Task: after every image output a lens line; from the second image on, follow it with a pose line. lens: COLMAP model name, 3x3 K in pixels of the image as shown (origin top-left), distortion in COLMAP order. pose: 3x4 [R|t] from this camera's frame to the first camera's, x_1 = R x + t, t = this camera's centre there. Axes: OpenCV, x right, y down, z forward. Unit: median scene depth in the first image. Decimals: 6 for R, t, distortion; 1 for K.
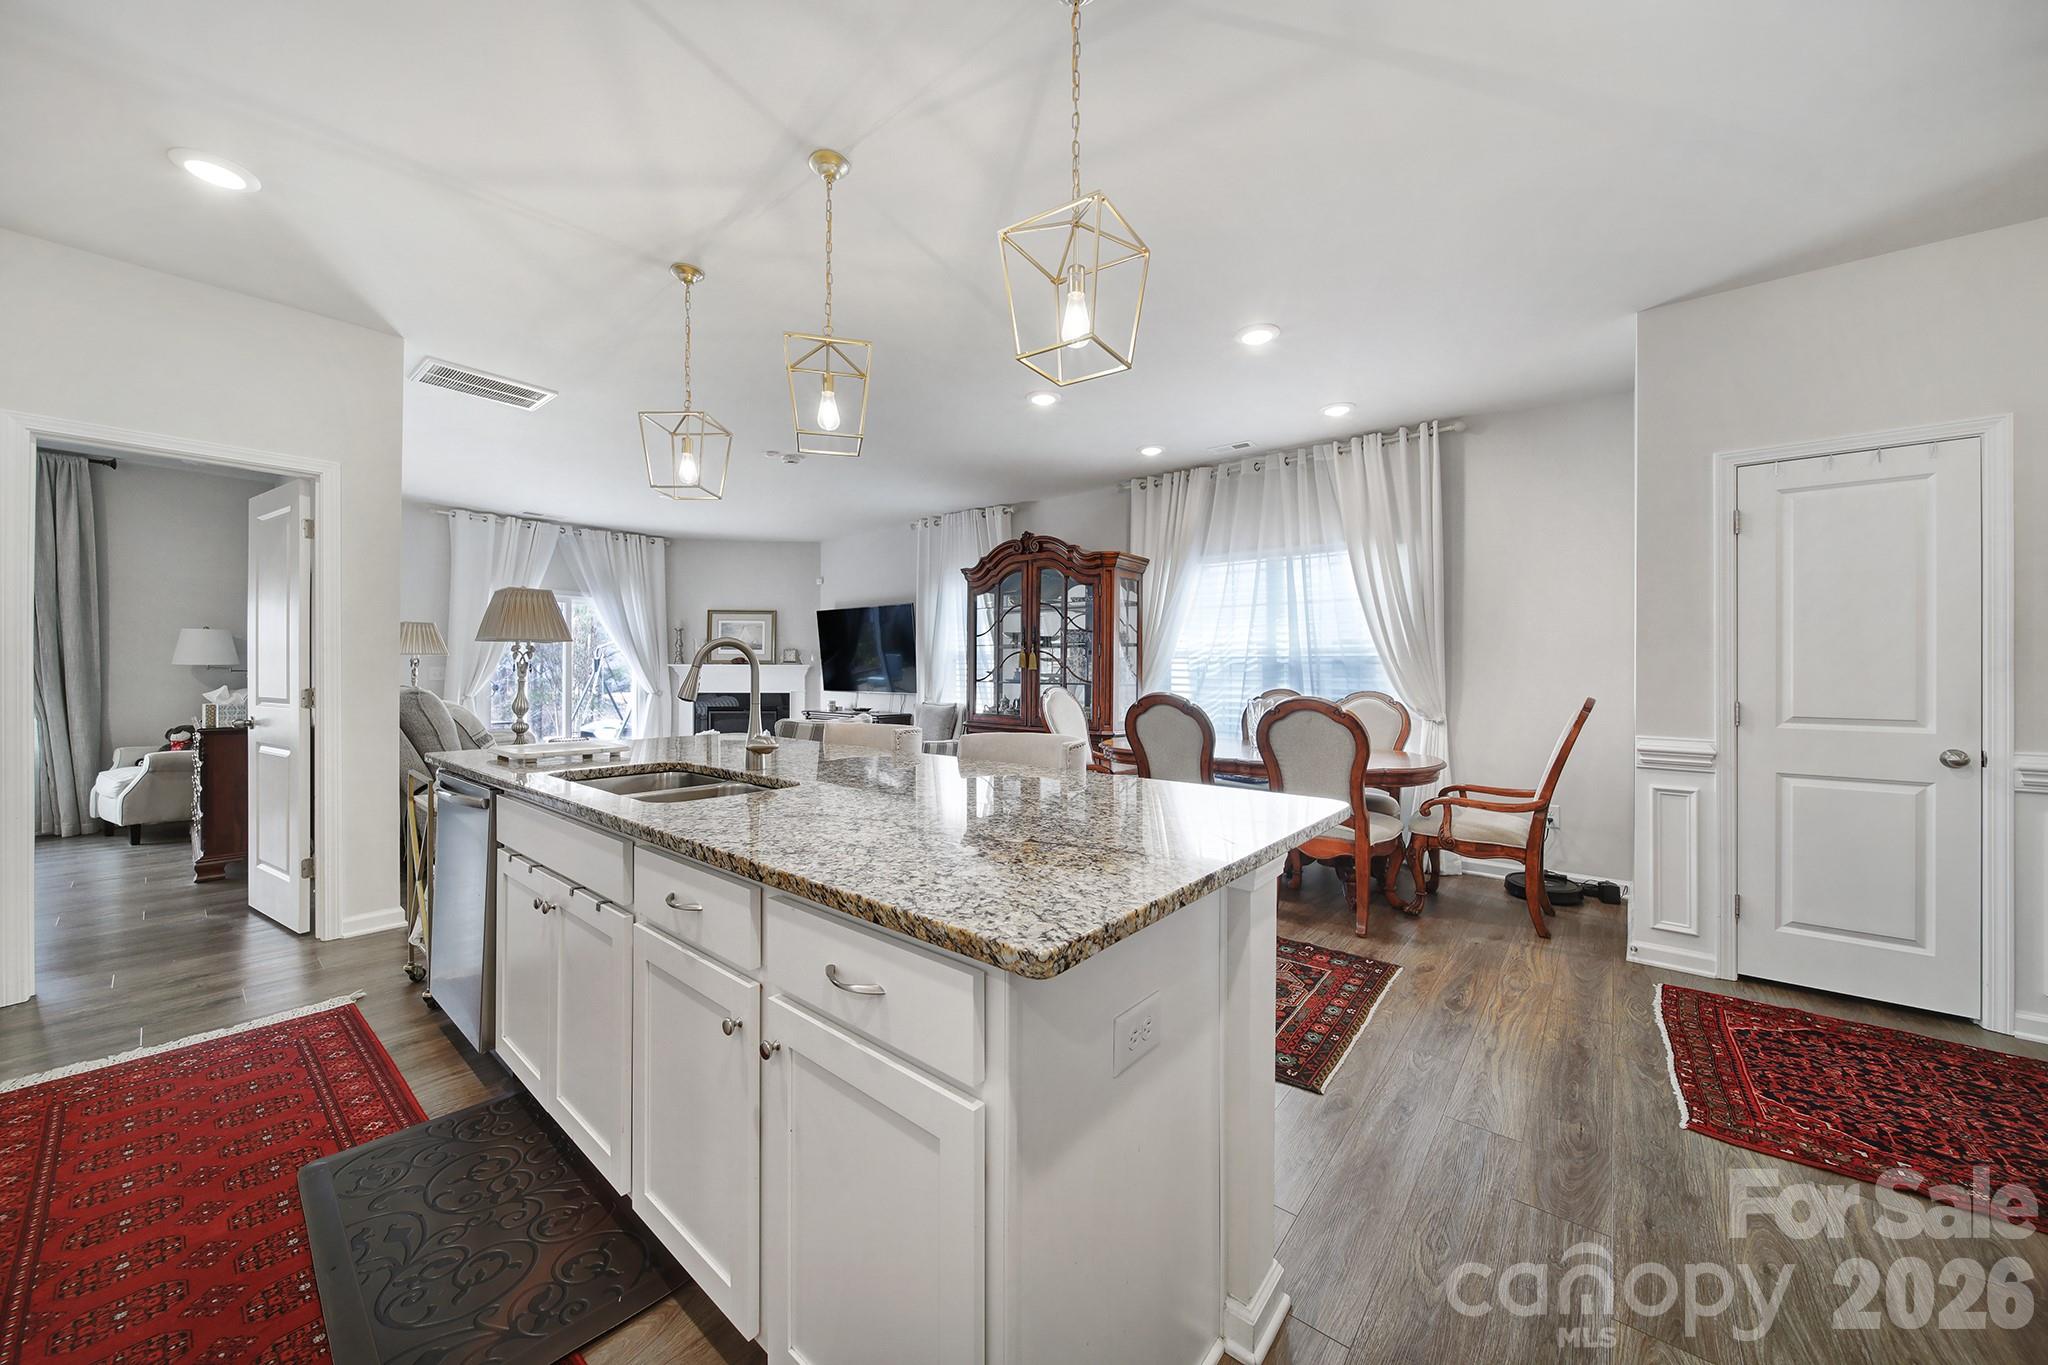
lens RADIAL K [[712.8, 0, 1022.9], [0, 712.8, 671.7], [0, 0, 1]] dist [-0.006801, -0.000296]
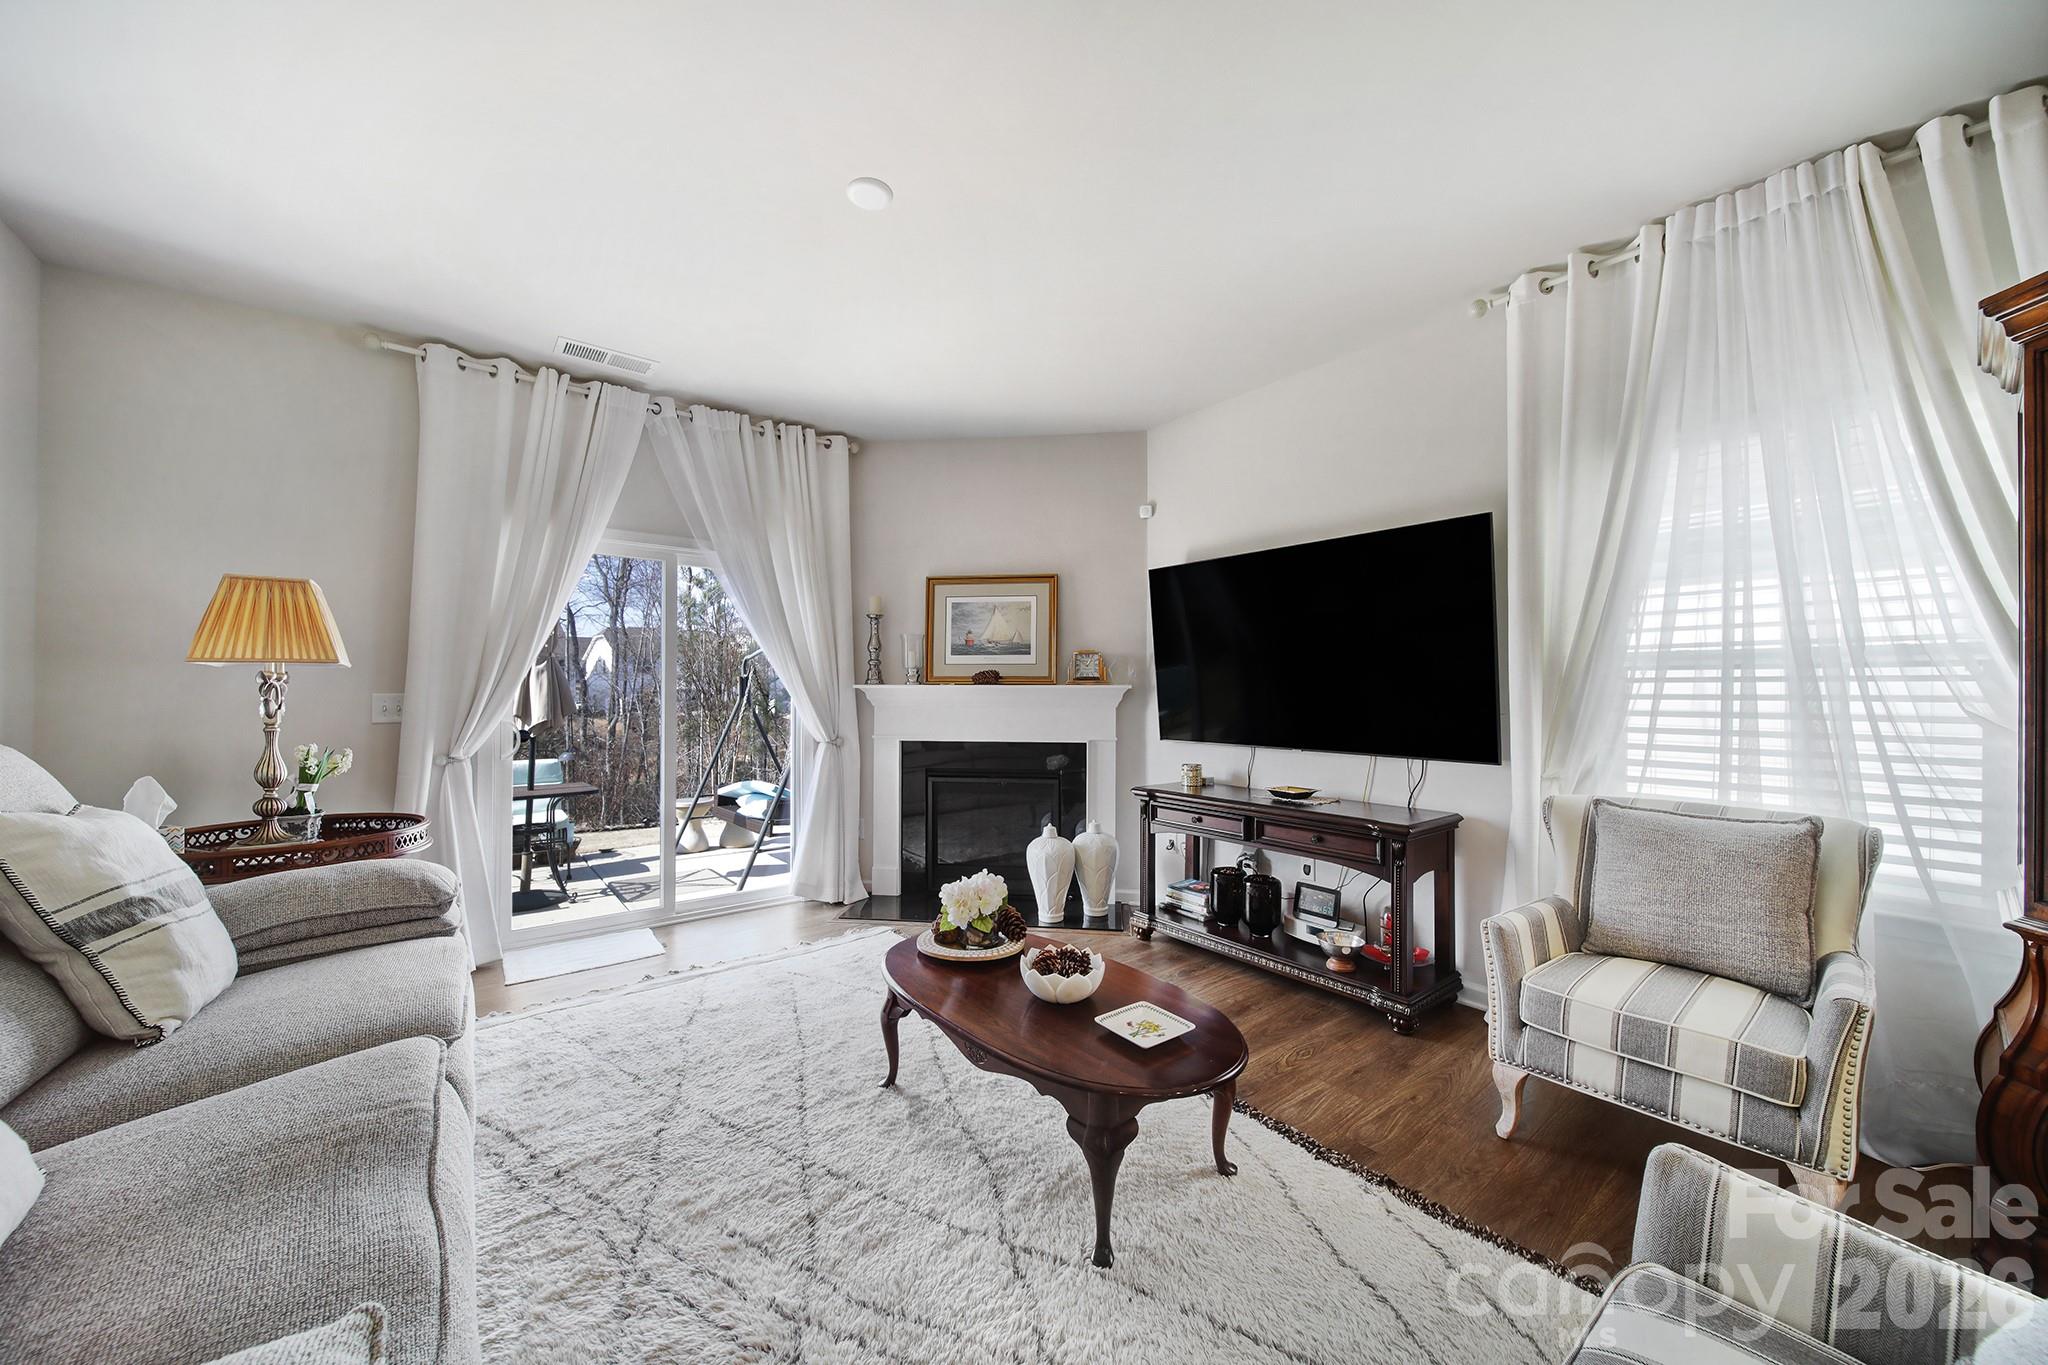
lens RADIAL K [[720.3, 0, 1015.1], [0, 720.3, 690.3], [0, 0, 1]] dist [0.000826, -0.003606]
pose [[0.976192, -0.002525, -0.216893, -0.464016], [0.002426, 0.999997, -0.000719, -0.009488], [0.216894, 0.000176, 0.976195, 0.878955]]
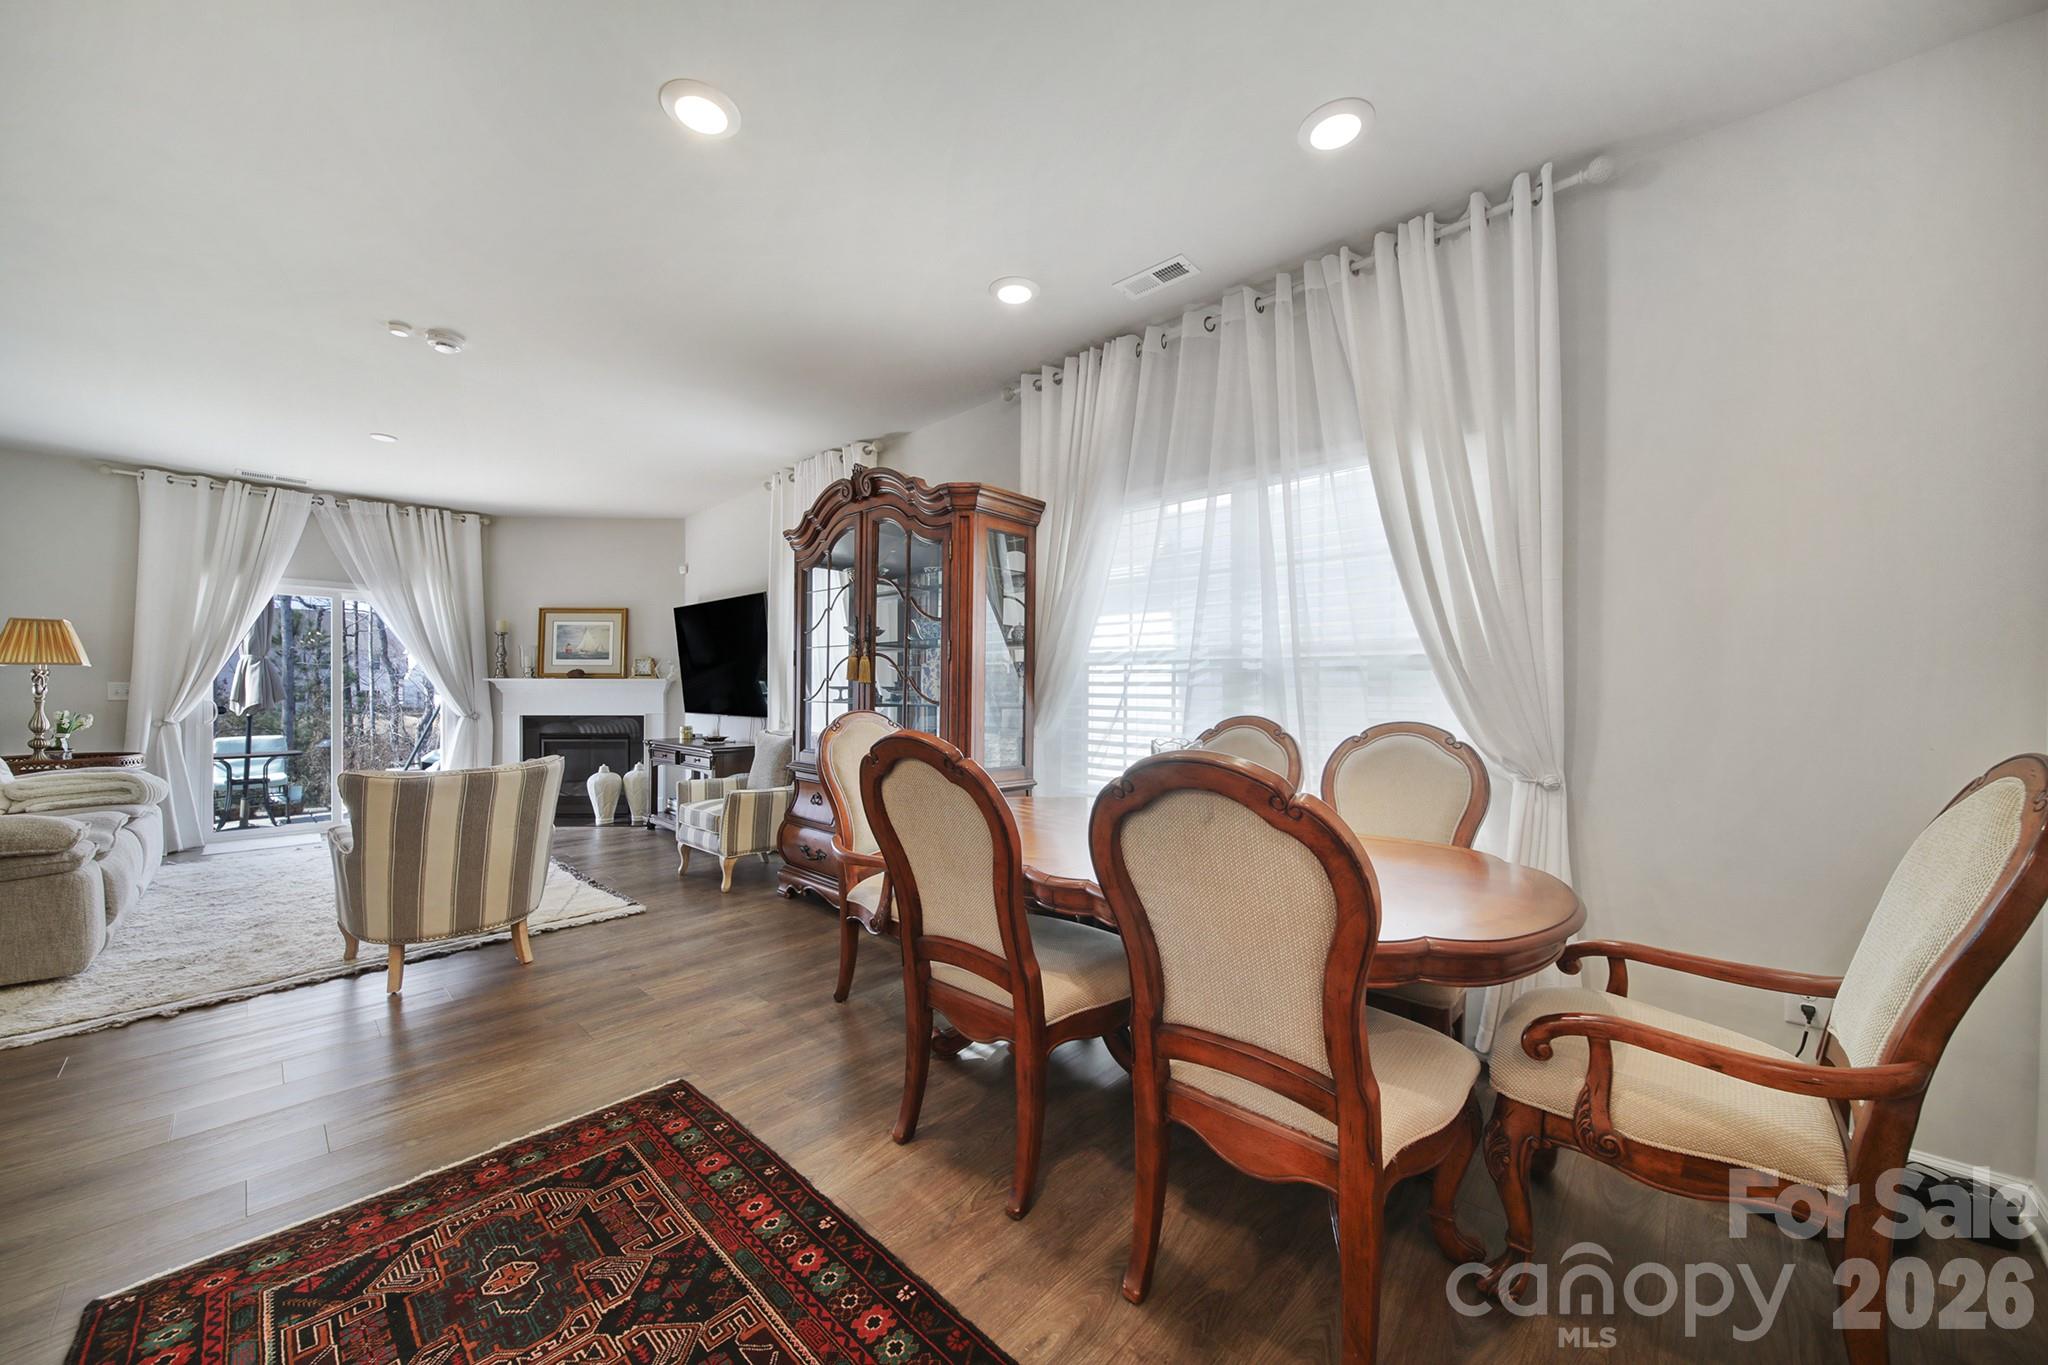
lens RADIAL K [[727.4, 0, 1022.7], [0, 727.4, 695.5], [0, 0, 1]] dist [-0.005519, -0.000069]
pose [[0.998079, -0.000794, -0.061942, 0.222207], [0.001465, 0.999941, 0.010785, 0.001014], [0.061929, -0.010855, 0.998022, 0.421855]]
